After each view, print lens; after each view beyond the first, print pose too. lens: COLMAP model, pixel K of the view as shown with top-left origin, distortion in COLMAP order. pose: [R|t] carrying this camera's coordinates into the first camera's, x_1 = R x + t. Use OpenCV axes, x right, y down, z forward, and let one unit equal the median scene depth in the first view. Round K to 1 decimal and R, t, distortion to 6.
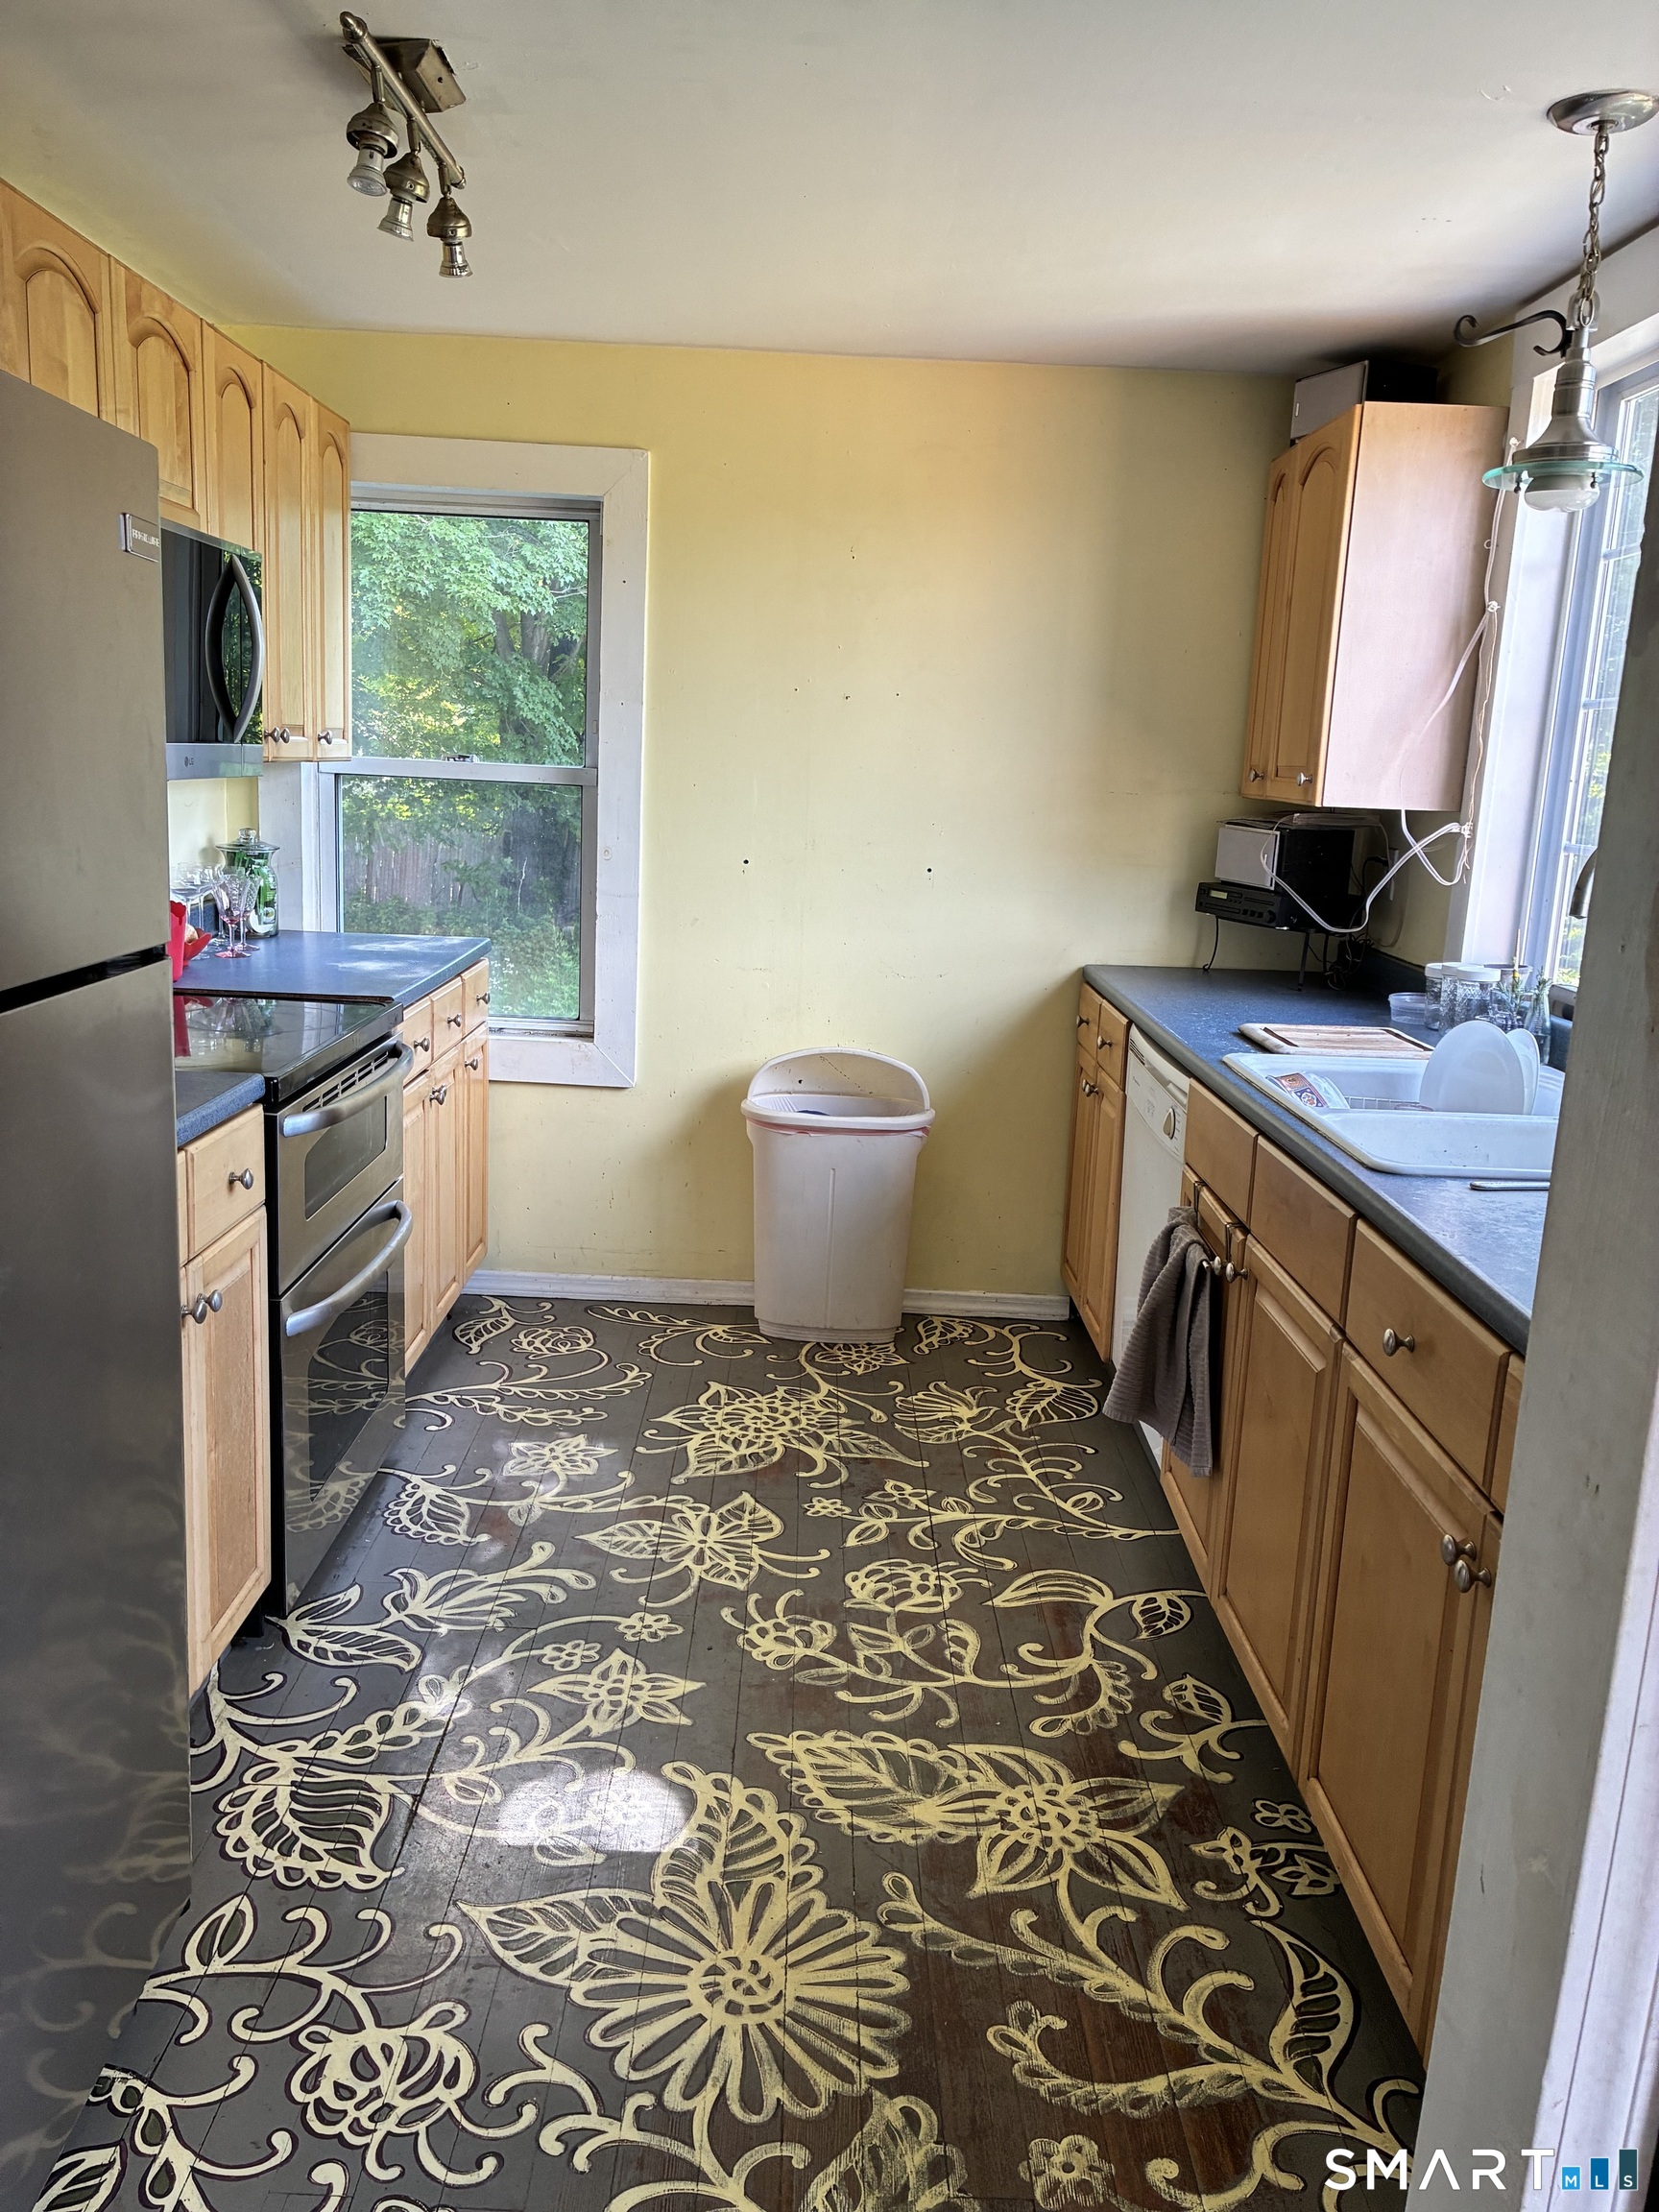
lens RADIAL K [[1684.9, 0, 822.8], [0, 1684.9, 1092.5], [0, 0, 1]] dist [0.053091, -0.077270]
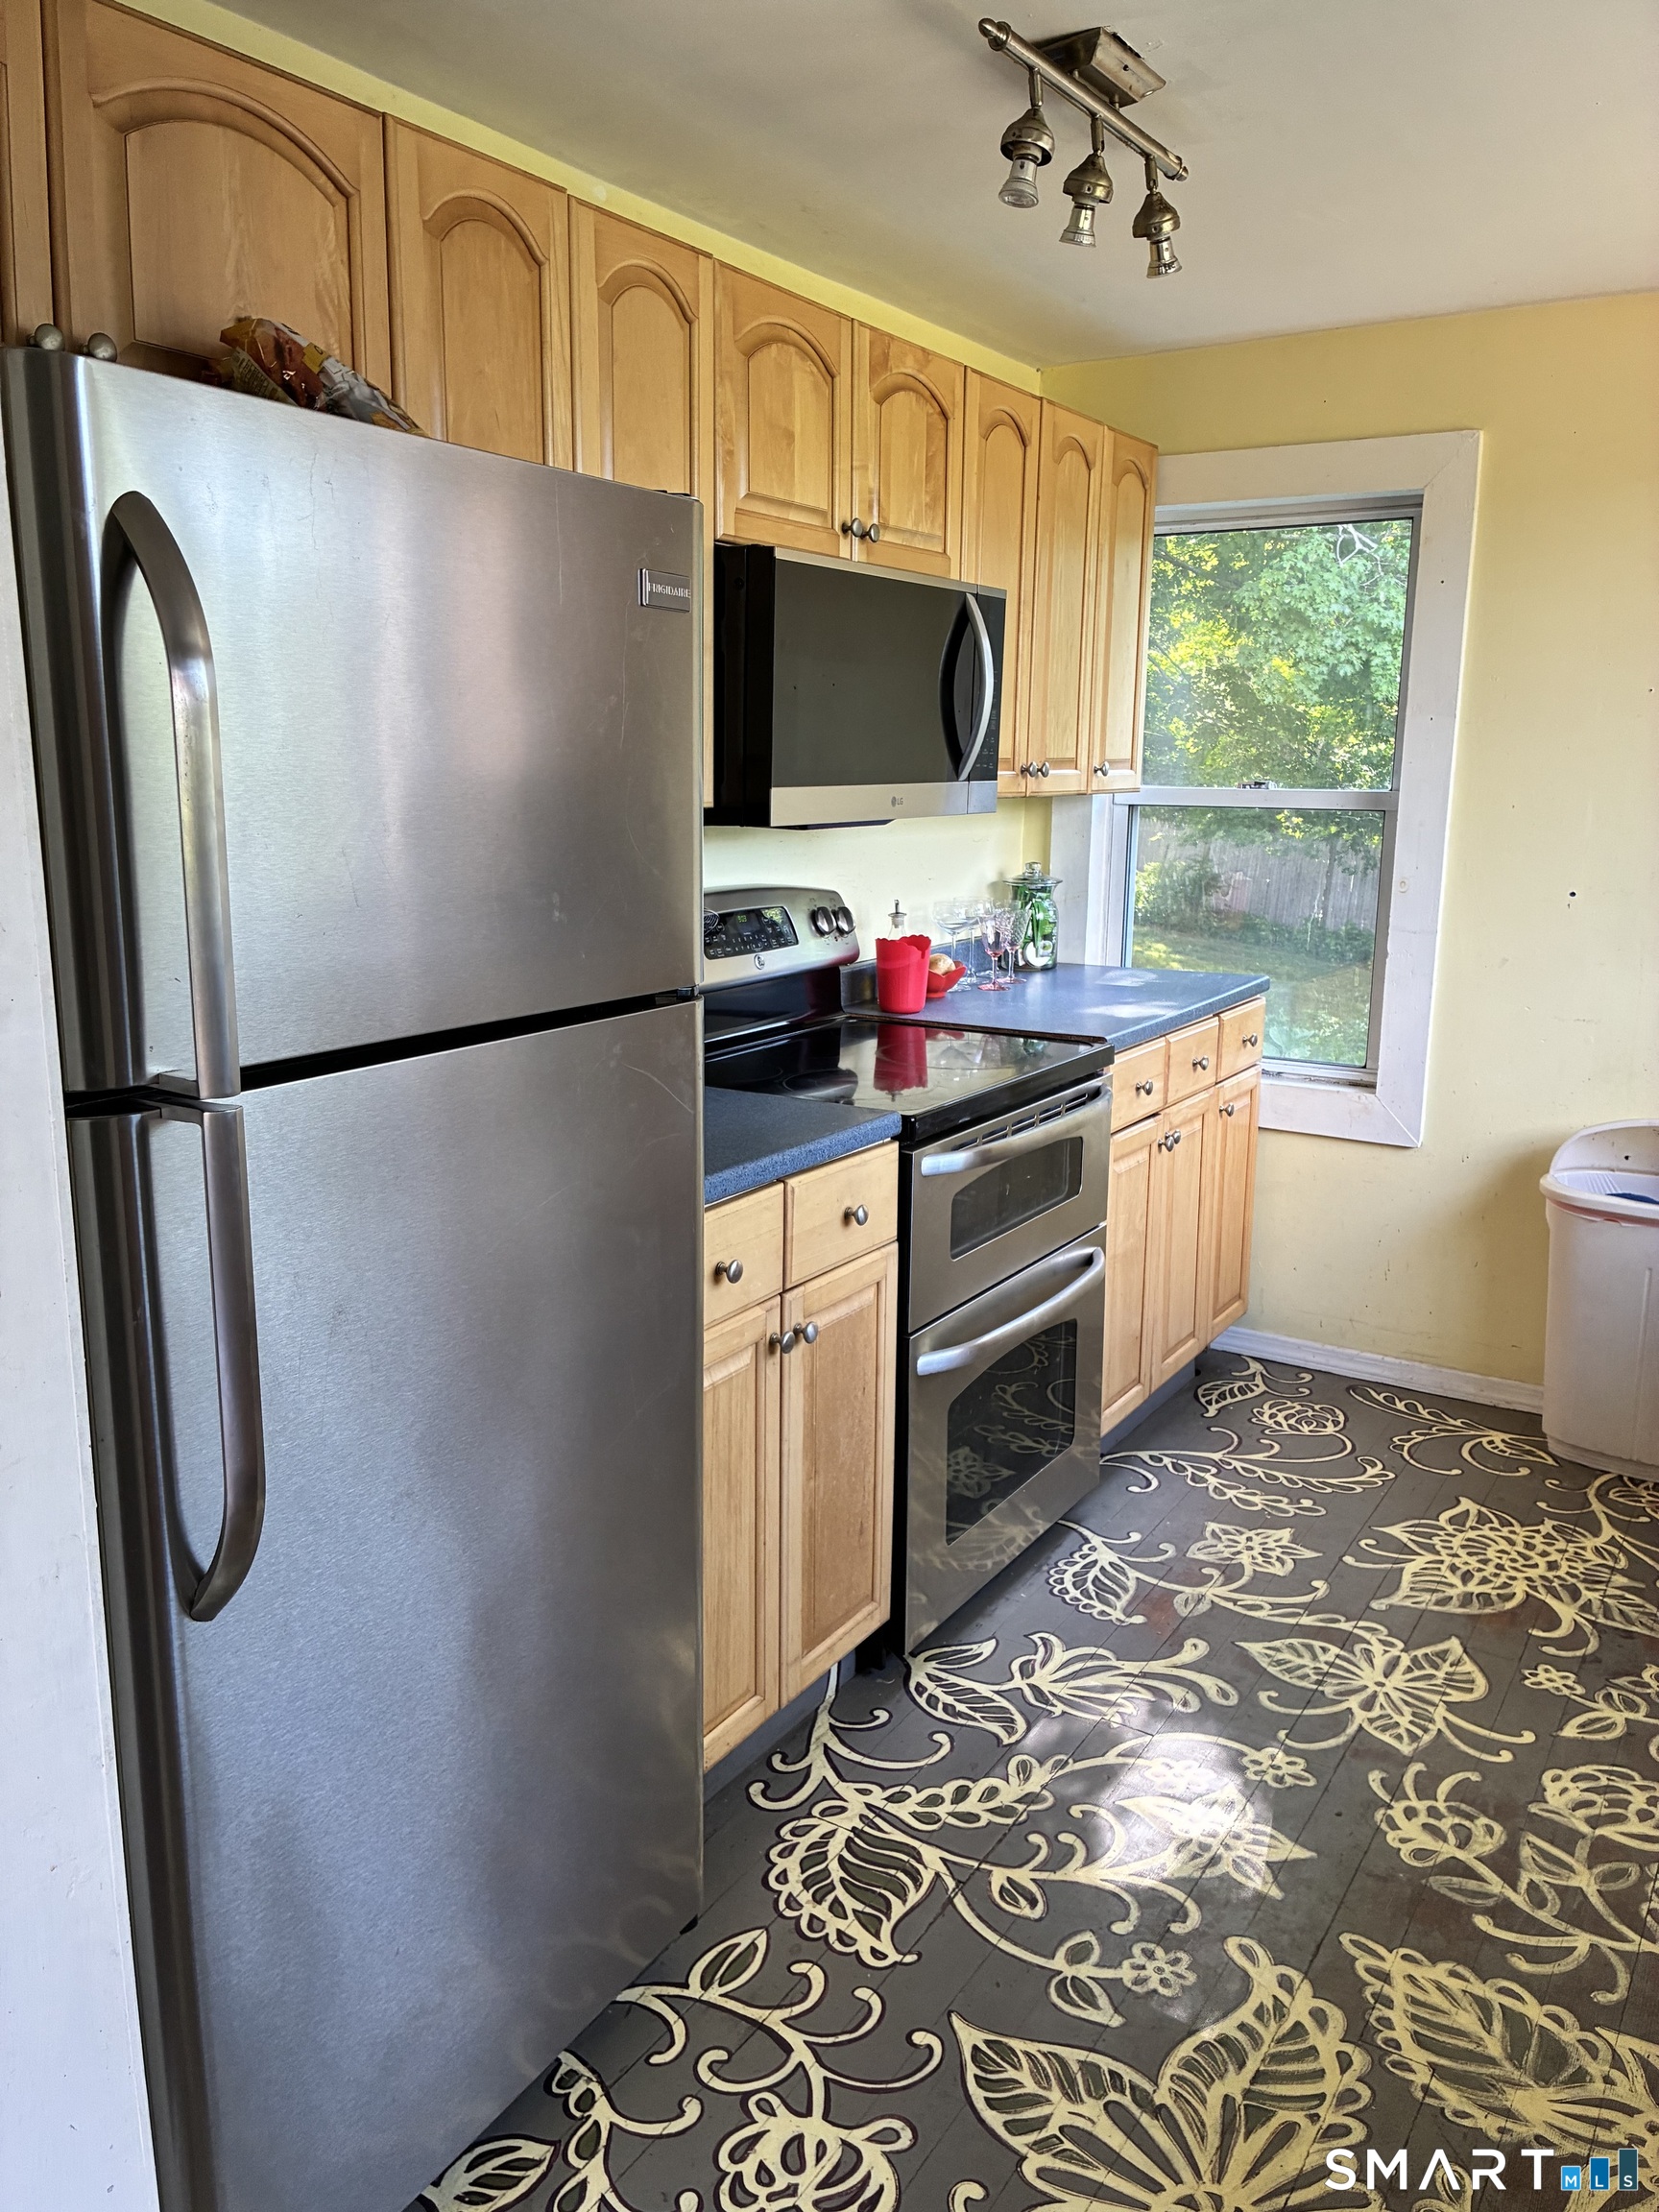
lens RADIAL K [[1684.9, 0, 807.1], [0, 1684.9, 1091.4], [0, 0, 1]] dist [0.053091, -0.077270]
pose [[0.843892, 0.065807, -0.532461, 0.144183], [-0.073834, 0.997251, 0.006232, -0.023423], [0.531408, 0.034054, 0.846431, 0.118066]]
